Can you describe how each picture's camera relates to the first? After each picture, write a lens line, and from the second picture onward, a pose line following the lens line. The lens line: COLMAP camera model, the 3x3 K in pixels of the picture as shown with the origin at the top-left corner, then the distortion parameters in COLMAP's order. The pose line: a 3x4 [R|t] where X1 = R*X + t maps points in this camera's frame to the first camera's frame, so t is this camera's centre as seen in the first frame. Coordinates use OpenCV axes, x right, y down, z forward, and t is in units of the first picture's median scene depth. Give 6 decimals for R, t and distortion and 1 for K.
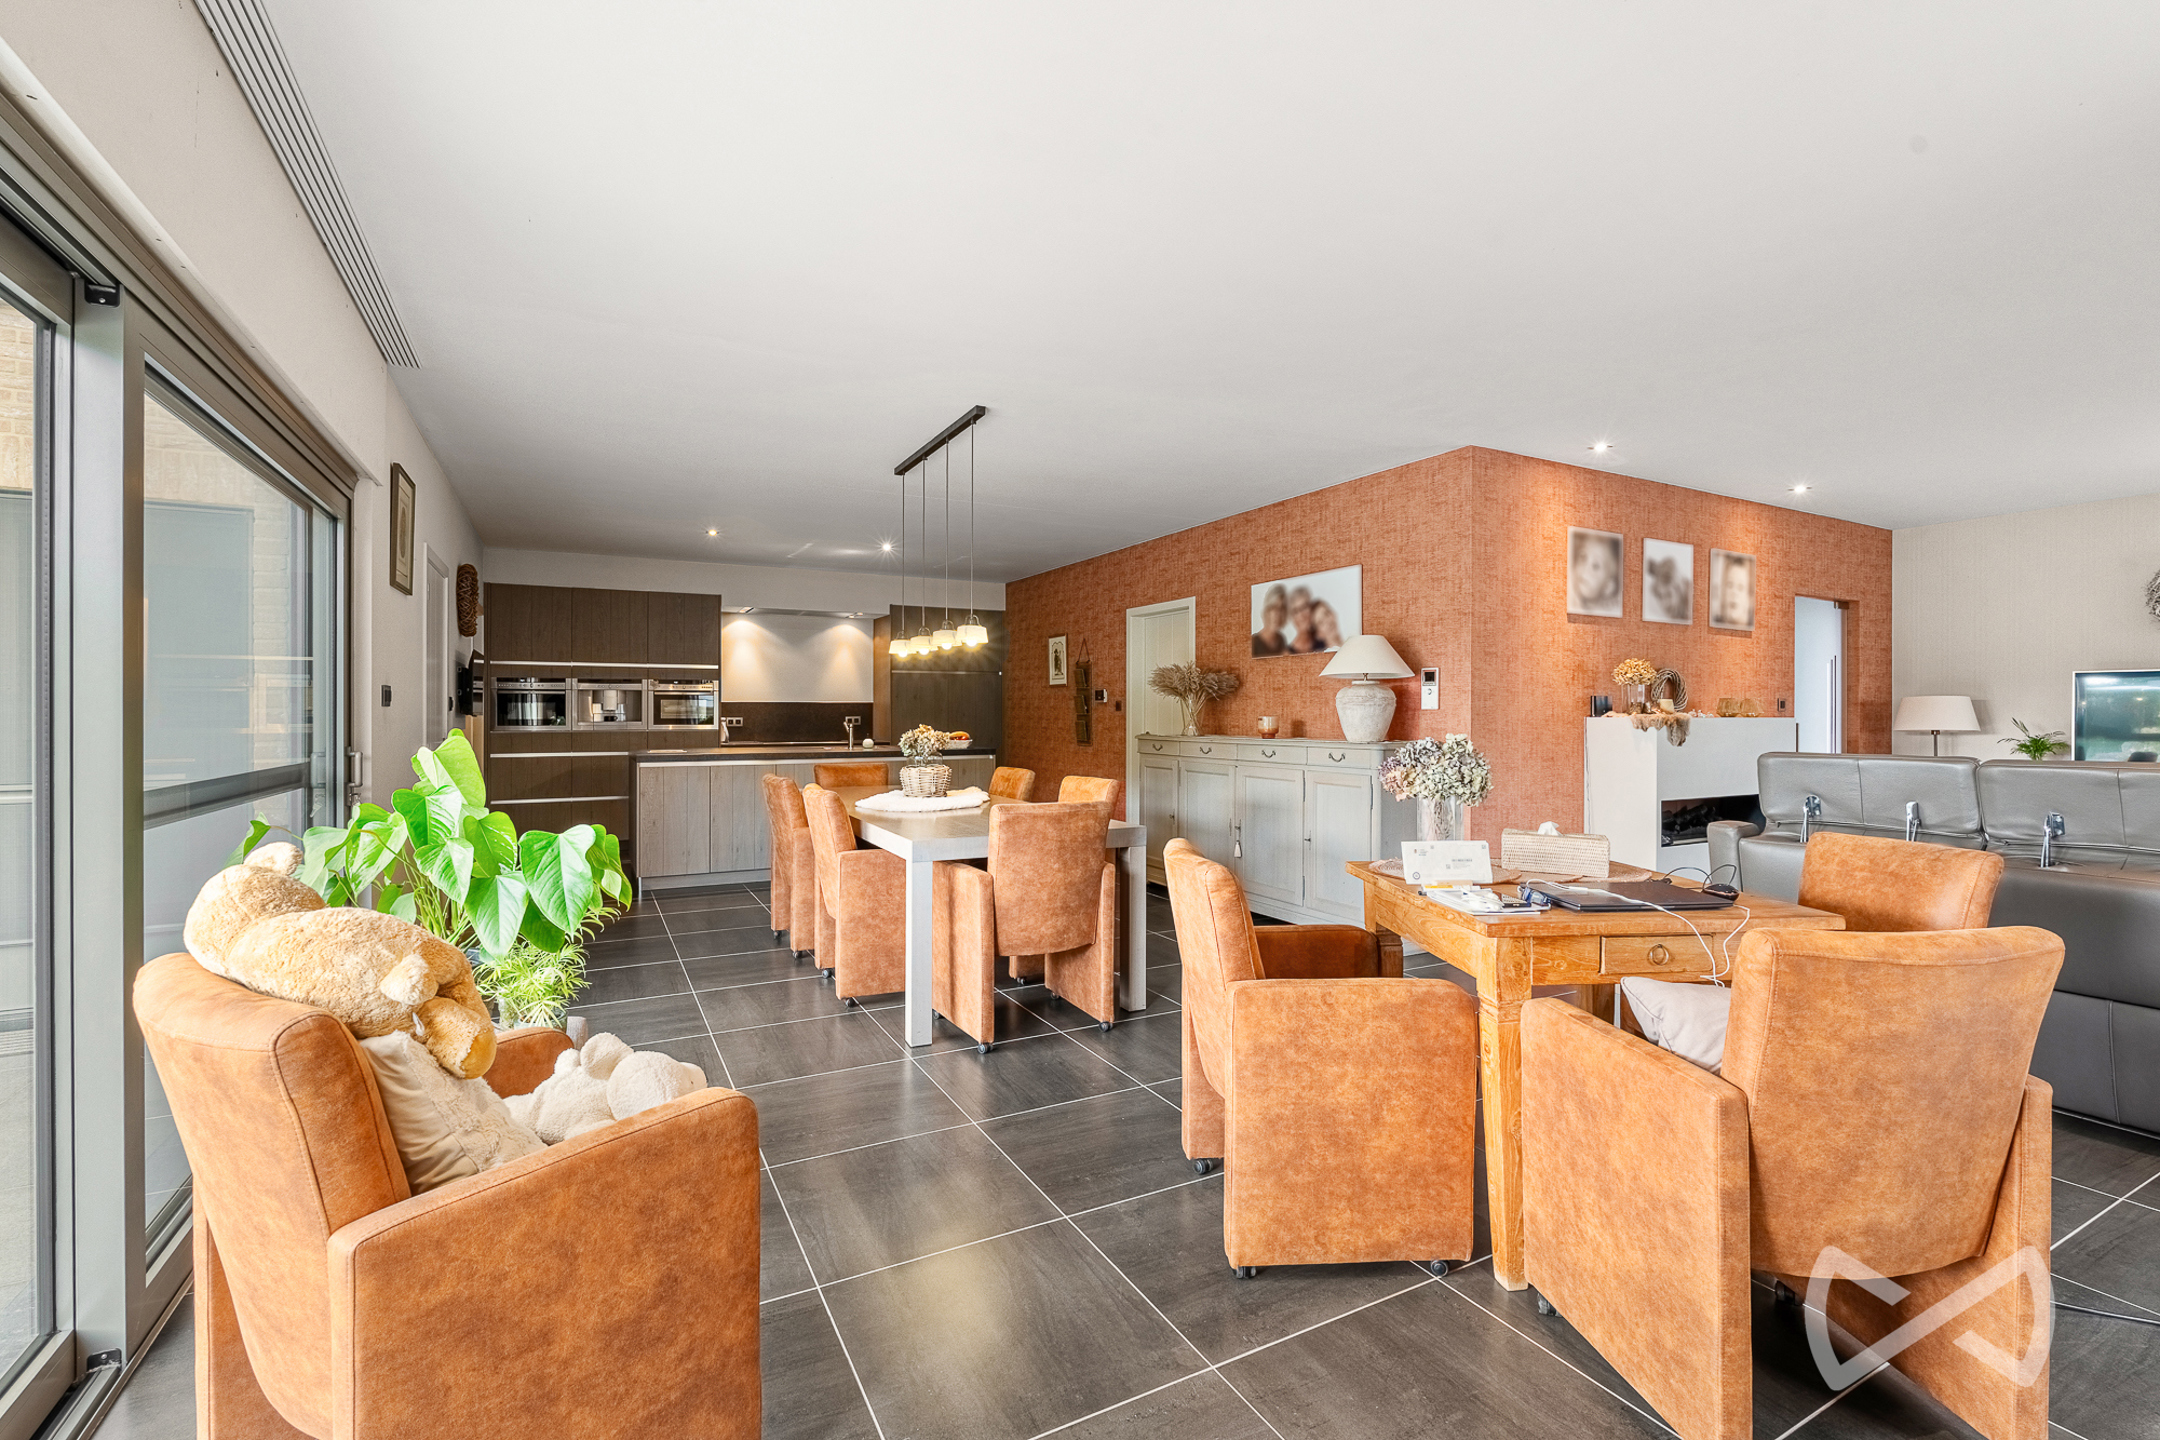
lens RADIAL K [[957.8, 0, 1077.2], [0, 957.8, 718.2], [0, 0, 1]] dist [0.002051, -0.000154]
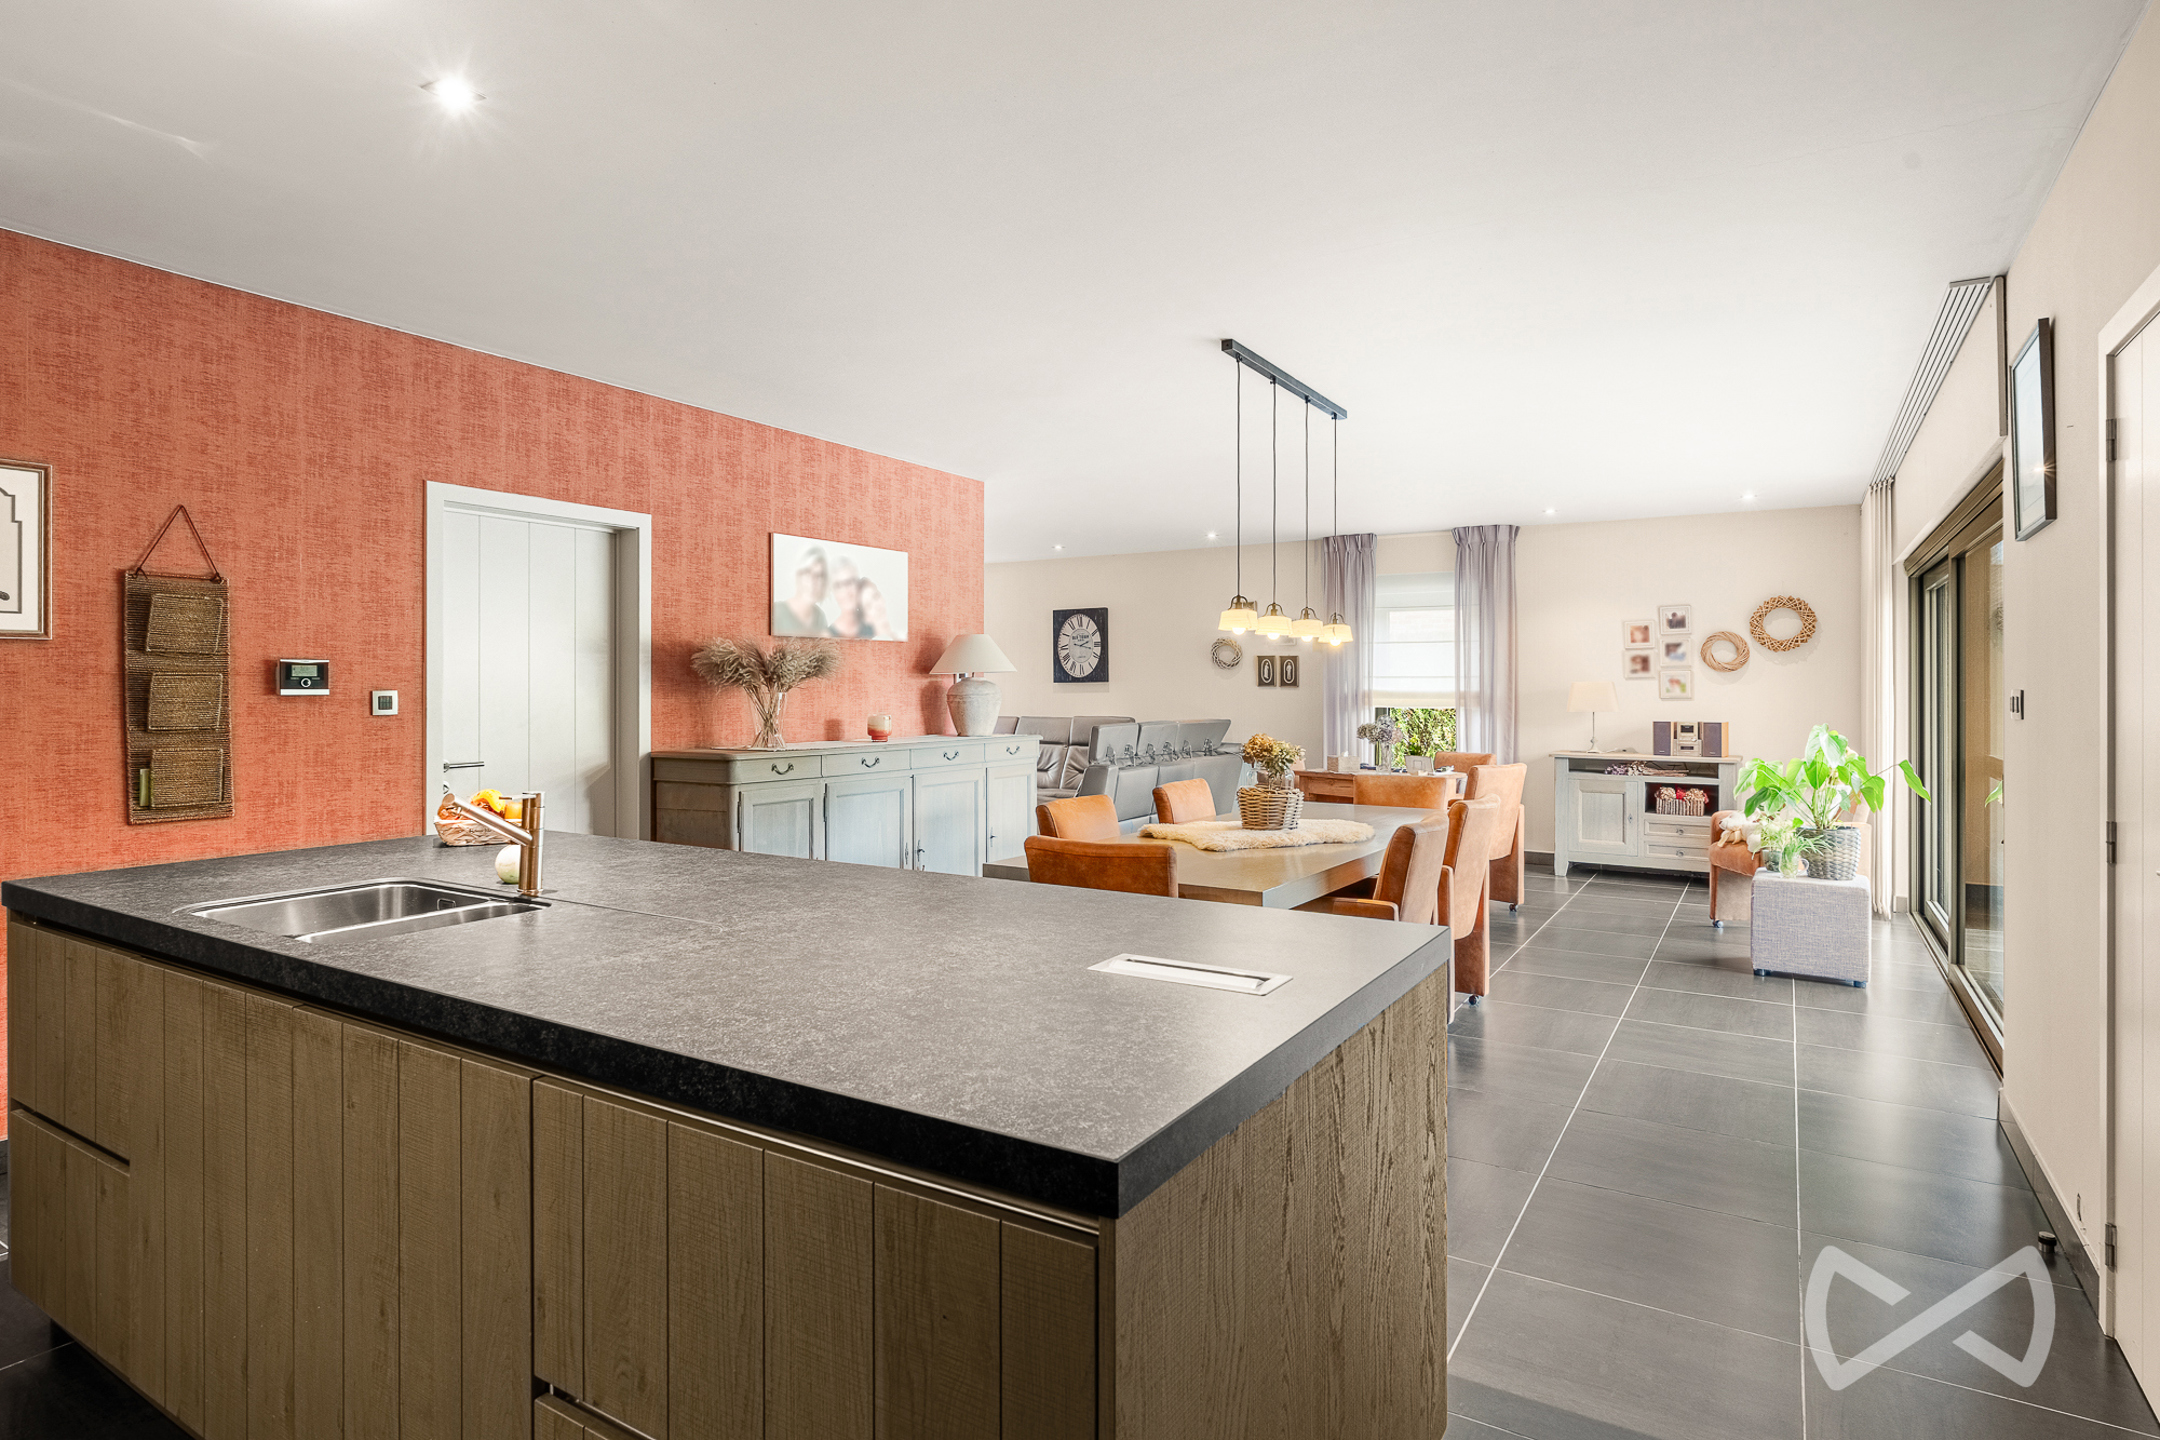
lens RADIAL K [[1155.7, 0, 1026.1], [0, 1155.7, 702.6], [0, 0, 1]] dist [0.001704, -0.000160]
pose [[-0.474128, -0.013454, 0.880353, -0.720942], [0.001143, 0.999873, 0.015897, -0.027760], [-0.880455, 0.008544, -0.474052, 1.347050]]
